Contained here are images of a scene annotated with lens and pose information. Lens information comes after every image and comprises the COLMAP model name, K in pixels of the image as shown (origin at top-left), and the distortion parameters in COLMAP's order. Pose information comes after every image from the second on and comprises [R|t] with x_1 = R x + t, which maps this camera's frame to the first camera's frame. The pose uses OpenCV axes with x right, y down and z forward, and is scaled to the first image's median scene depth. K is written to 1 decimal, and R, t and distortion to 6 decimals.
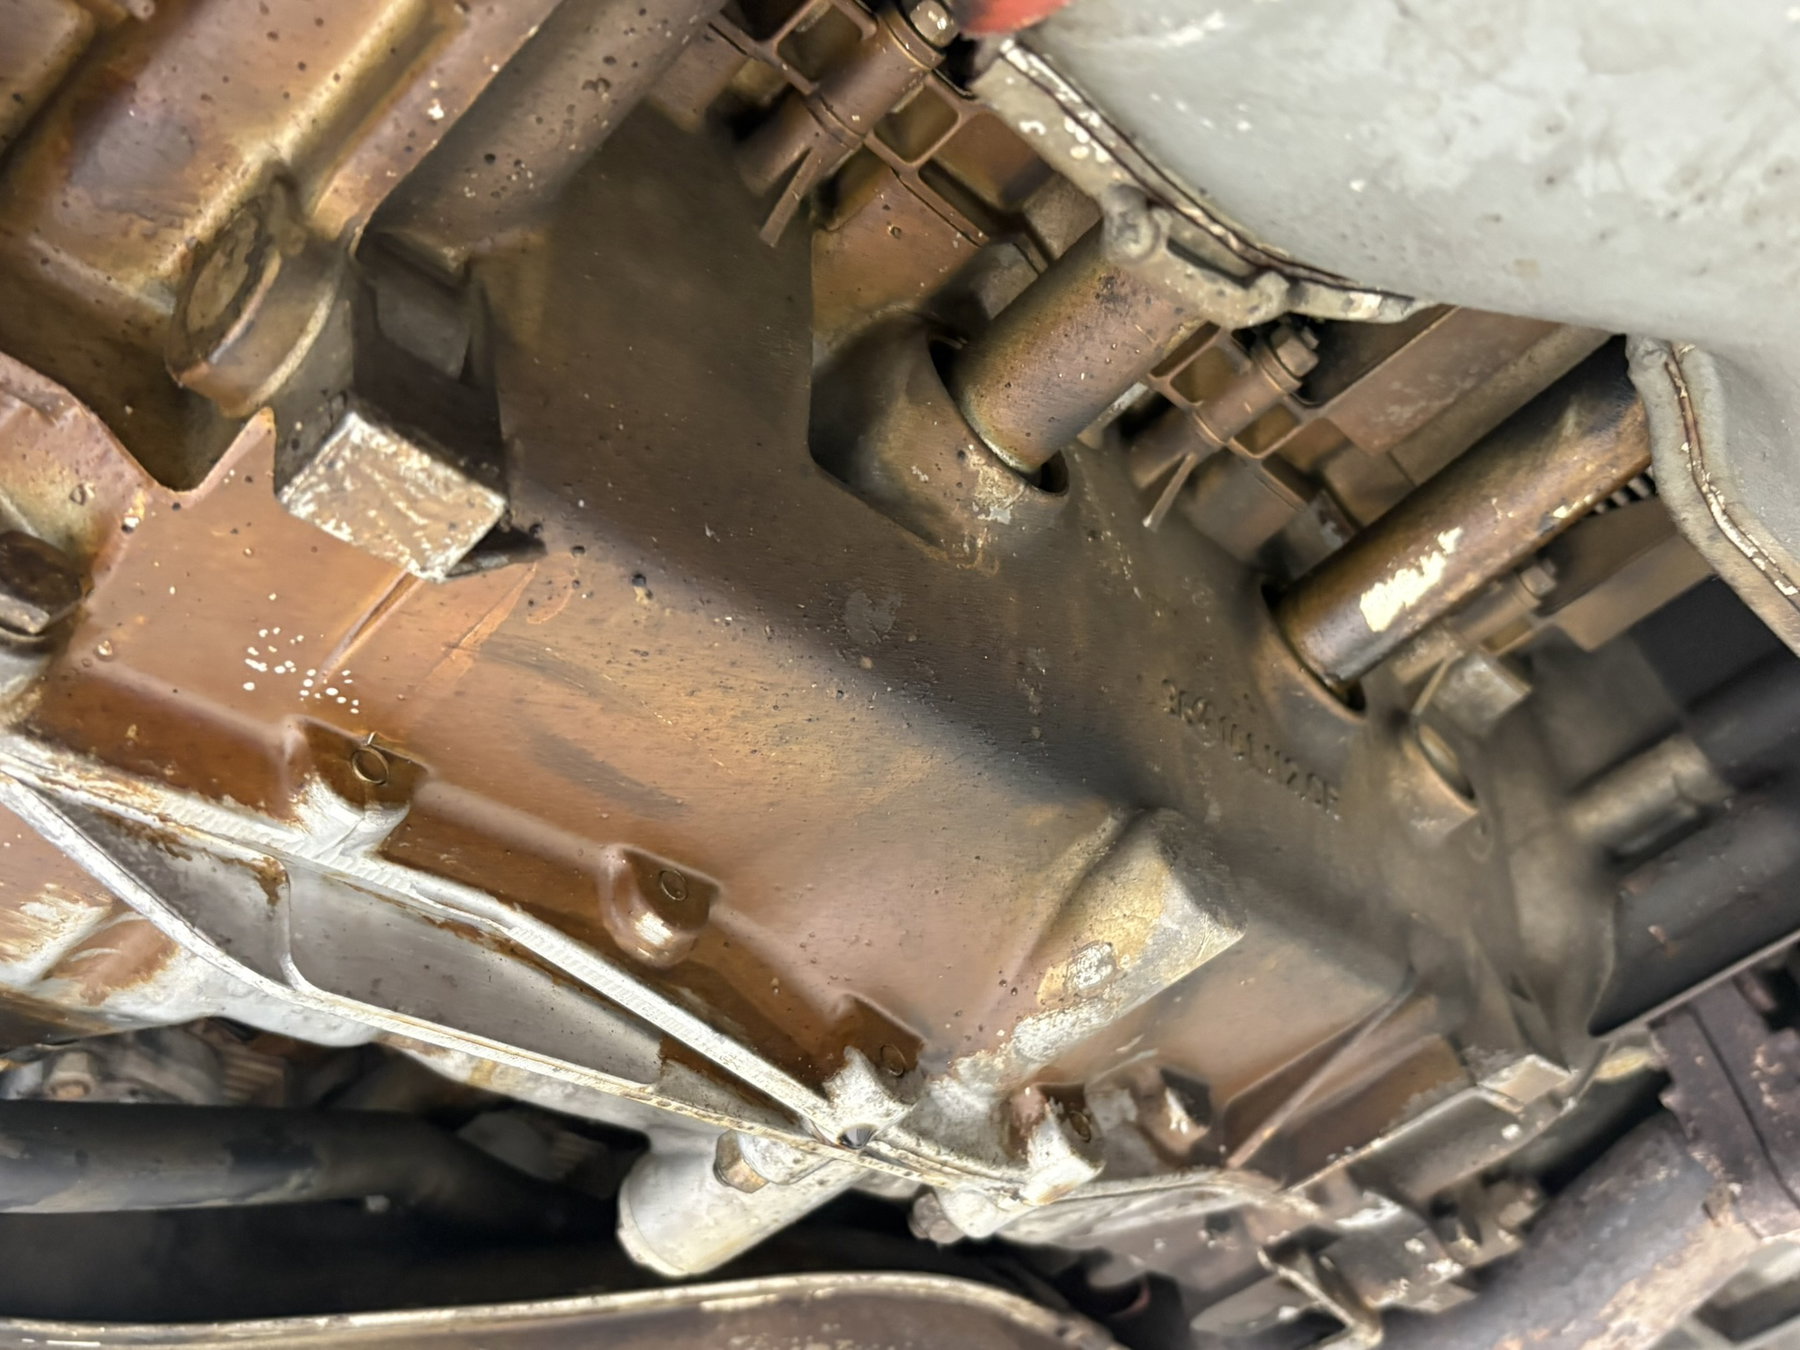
lens RADIAL K [[1808.7, 0, 900.0], [0, 1808.7, 675.0], [0, 0, 1]] dist [-0.009359, -0.030281]
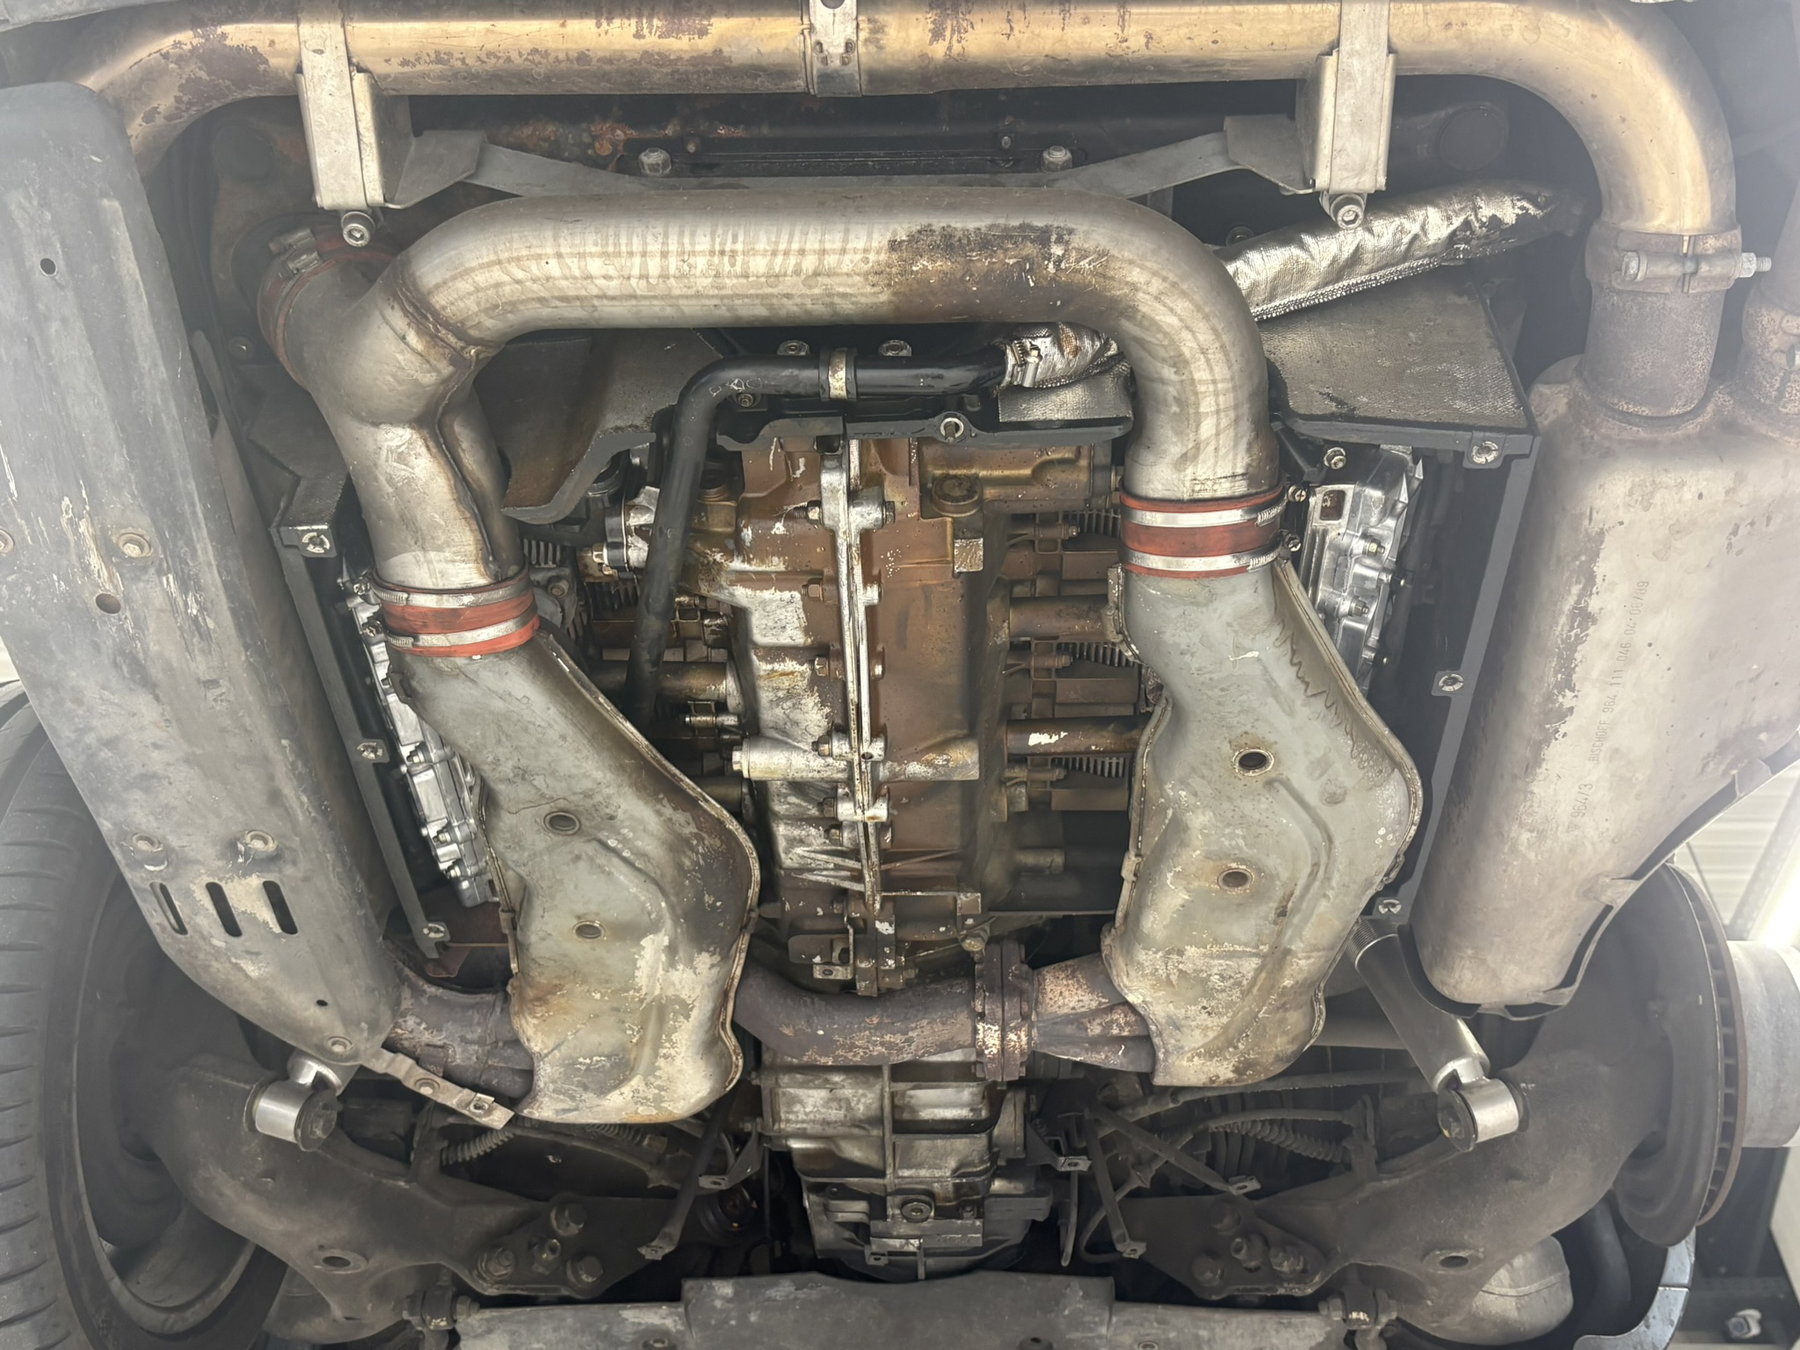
lens RADIAL K [[1808.7, 0, 900.0], [0, 1808.7, 675.0], [0, 0, 1]] dist [-0.009359, -0.030281]
pose [[0.728428, 0.619636, 0.292307, -1.031706], [-0.559245, 0.784224, -0.268770, 0.977816], [-0.395774, 0.032309, 0.917780, -2.086257]]
